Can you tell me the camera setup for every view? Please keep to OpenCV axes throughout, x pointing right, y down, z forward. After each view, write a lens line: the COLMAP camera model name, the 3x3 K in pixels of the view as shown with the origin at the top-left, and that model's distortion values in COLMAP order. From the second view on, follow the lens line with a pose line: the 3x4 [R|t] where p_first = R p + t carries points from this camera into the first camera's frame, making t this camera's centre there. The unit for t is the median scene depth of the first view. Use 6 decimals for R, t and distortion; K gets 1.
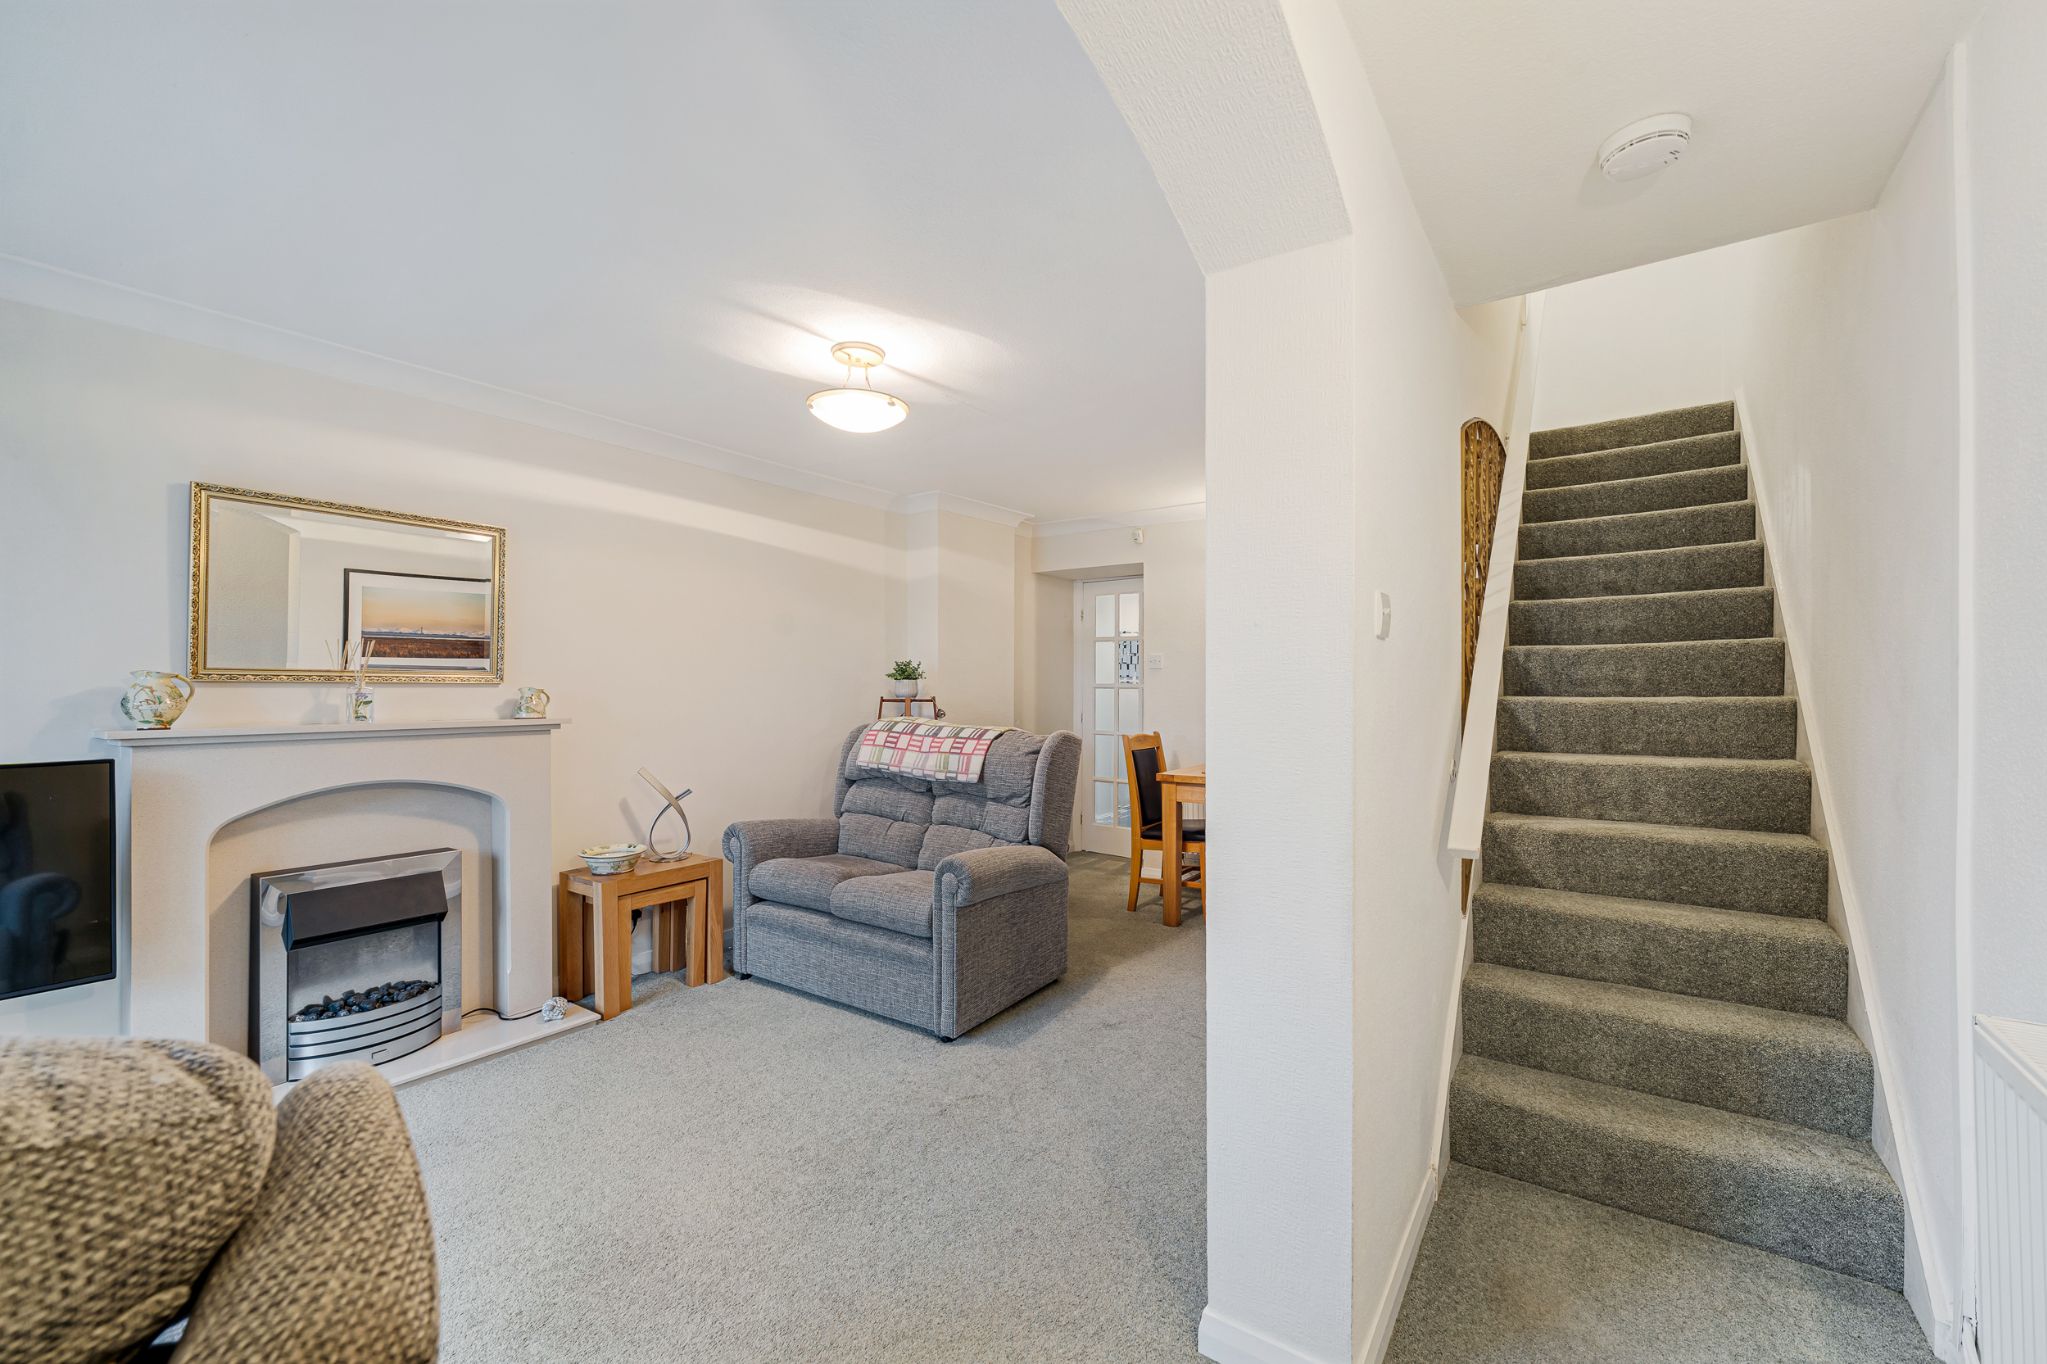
lens RADIAL K [[817.8, 0, 1025.8], [0, 817.8, 675.3], [0, 0, 1]] dist [-0.000209, -0.000007]
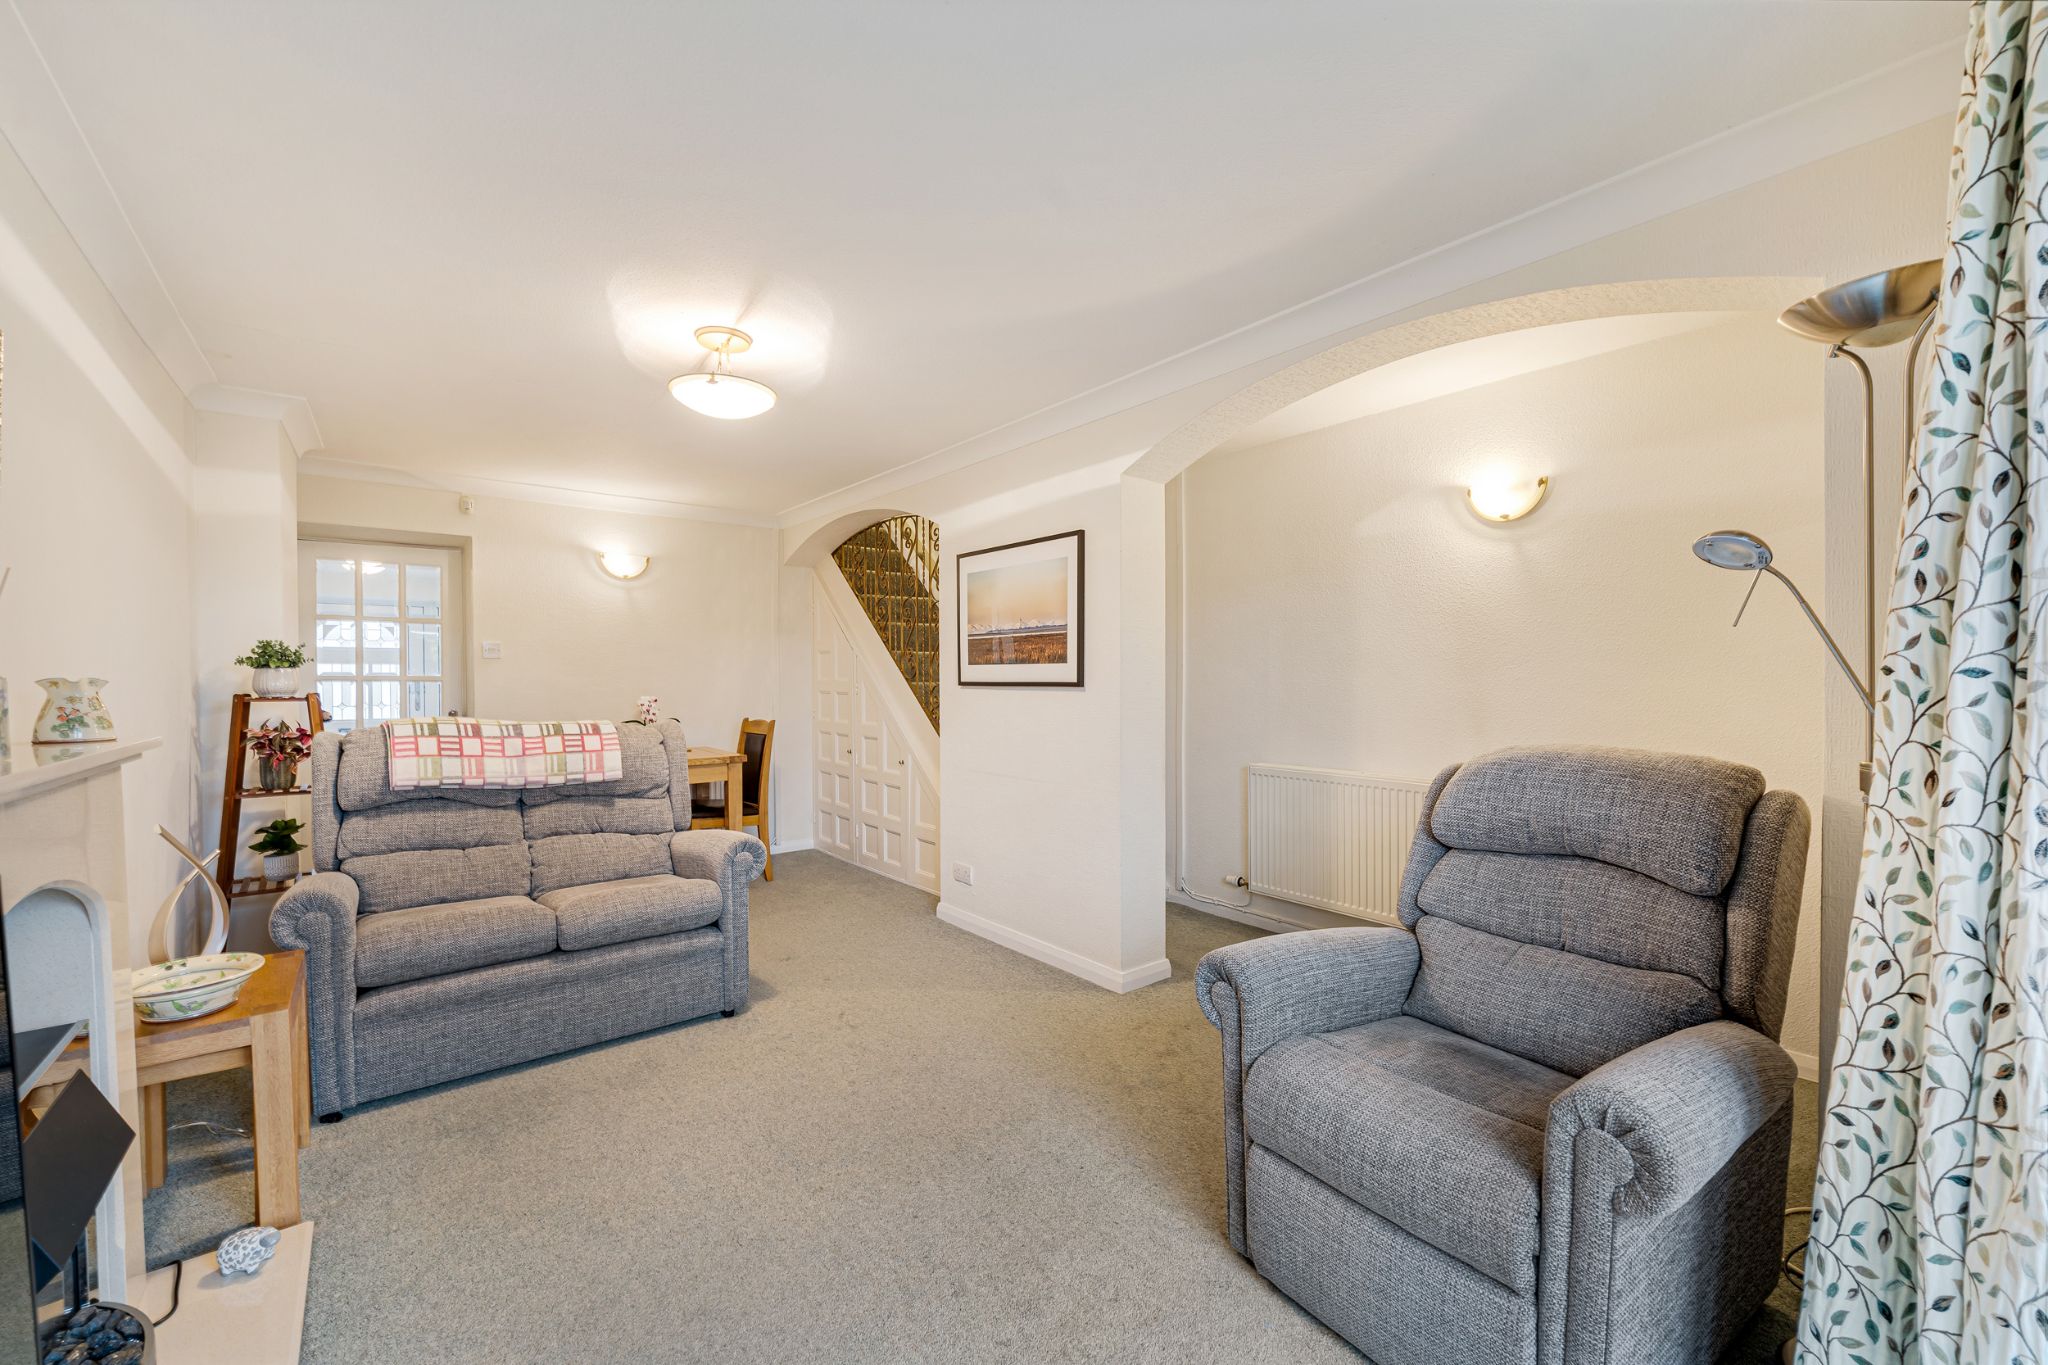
lens RADIAL K [[815.1, 0, 1024.0], [0, 815.1, 682.5], [0, 0, 1]] dist [-0.000197, -0.000105]
pose [[0.280130, -0.004044, 0.959954, -0.837336], [-0.012363, 0.999893, 0.007820, 0.007021], [-0.959882, -0.014058, 0.280050, 0.296846]]
